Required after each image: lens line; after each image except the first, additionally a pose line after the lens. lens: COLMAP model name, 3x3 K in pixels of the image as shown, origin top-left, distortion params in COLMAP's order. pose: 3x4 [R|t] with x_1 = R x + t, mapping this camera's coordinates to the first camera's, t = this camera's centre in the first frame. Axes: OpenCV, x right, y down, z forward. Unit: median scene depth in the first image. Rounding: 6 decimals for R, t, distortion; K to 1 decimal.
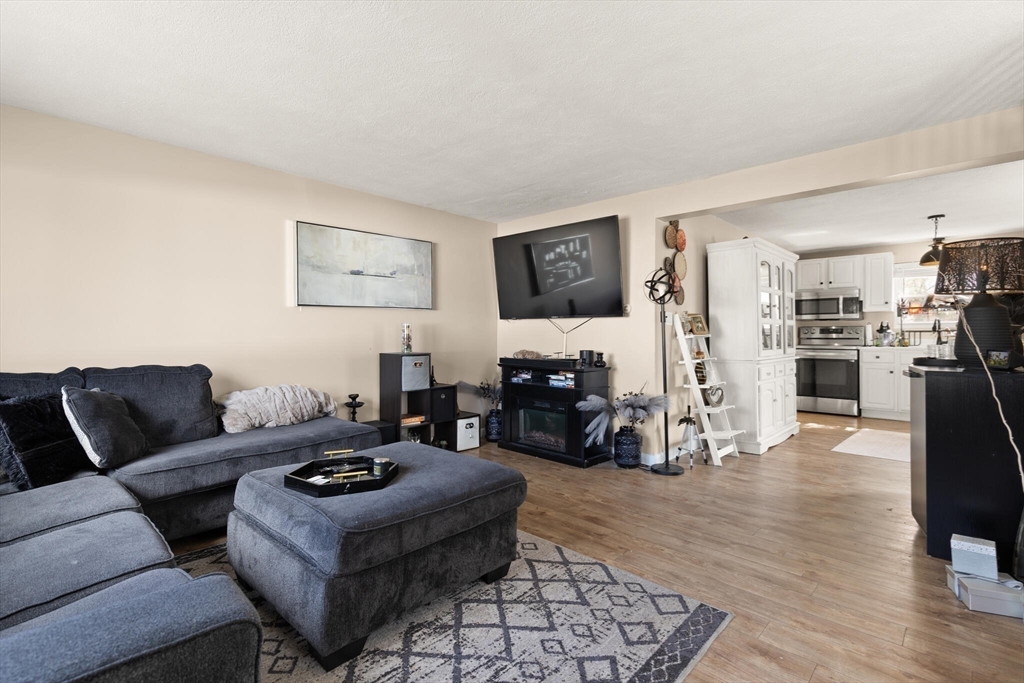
lens RADIAL K [[476.1, 0, 508.9], [0, 476.1, 334.9], [0, 0, 1]] dist [0.006858, -0.000400]
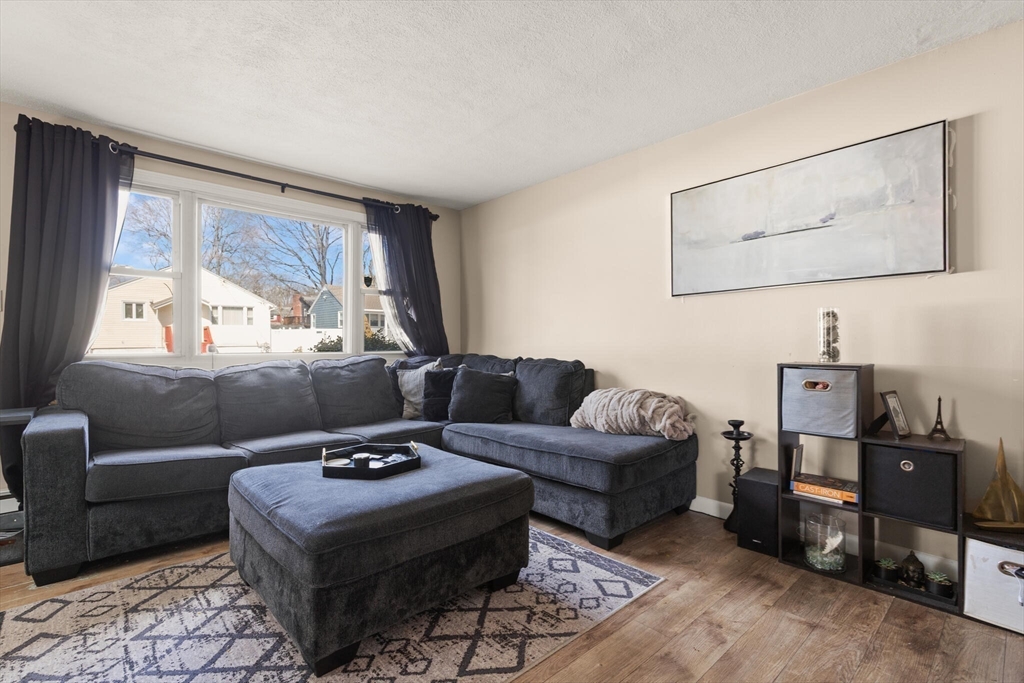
lens RADIAL K [[472.5, 0, 518.4], [0, 472.5, 344.4], [0, 0, 1]] dist [0.010734, -0.000057]
pose [[-0.061214, 0.007406, -0.998097, 0.427372], [-0.000067, 0.999972, 0.007424, 0.016130], [0.998125, 0.000522, -0.061212, 0.871500]]
